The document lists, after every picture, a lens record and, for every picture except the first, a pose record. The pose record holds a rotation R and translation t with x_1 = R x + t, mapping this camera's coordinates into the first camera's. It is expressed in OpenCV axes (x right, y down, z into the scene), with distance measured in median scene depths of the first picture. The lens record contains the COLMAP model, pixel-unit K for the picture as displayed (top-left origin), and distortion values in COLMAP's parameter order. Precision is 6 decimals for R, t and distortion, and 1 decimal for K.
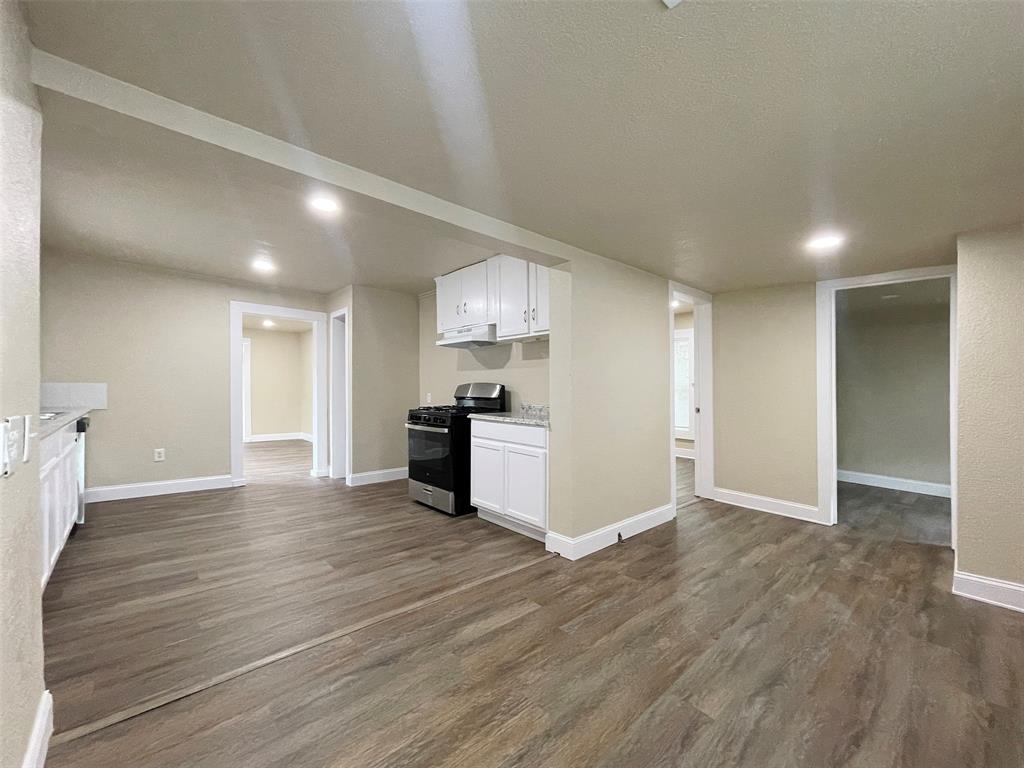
lens RADIAL K [[412.5, 0, 482.6], [0, 412.5, 398.4], [0, 0, 1]] dist [-0.000080, -0.000042]
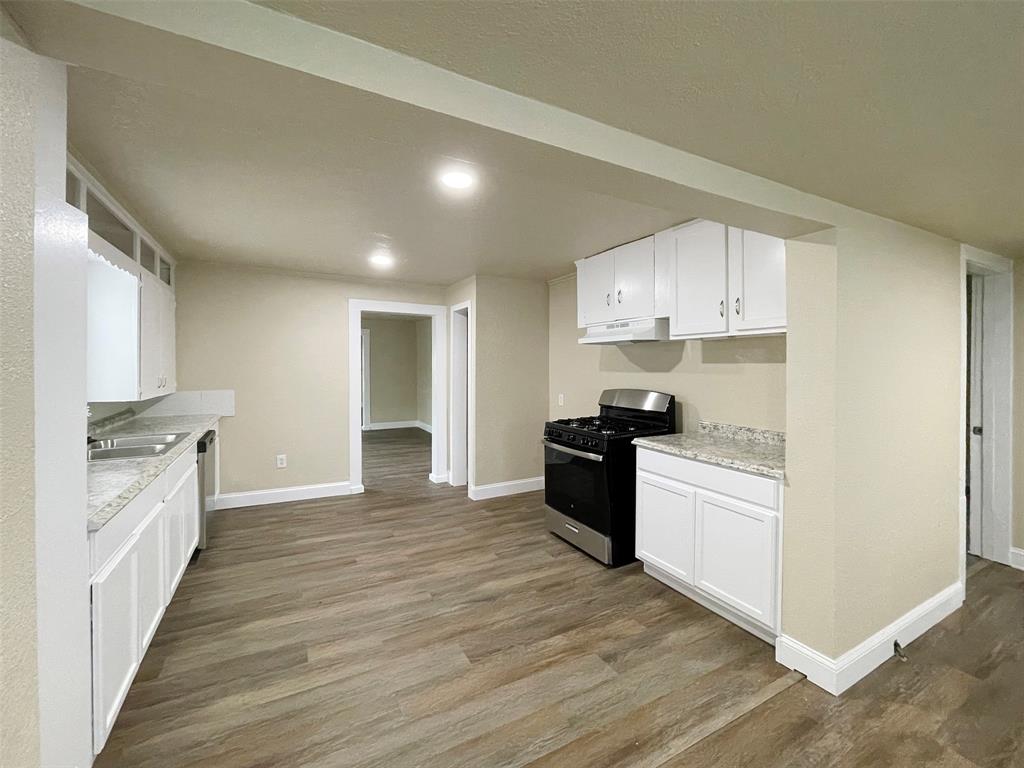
lens RADIAL K [[430.0, 0, 510.8], [0, 430.0, 368.1], [0, 0, 1]] dist [-0.000241, -0.000357]
pose [[0.980573, -0.017738, -0.195349, -0.098572], [0.012027, 0.999466, -0.030383, -0.070611], [0.195784, 0.027443, 0.980263, 0.184535]]
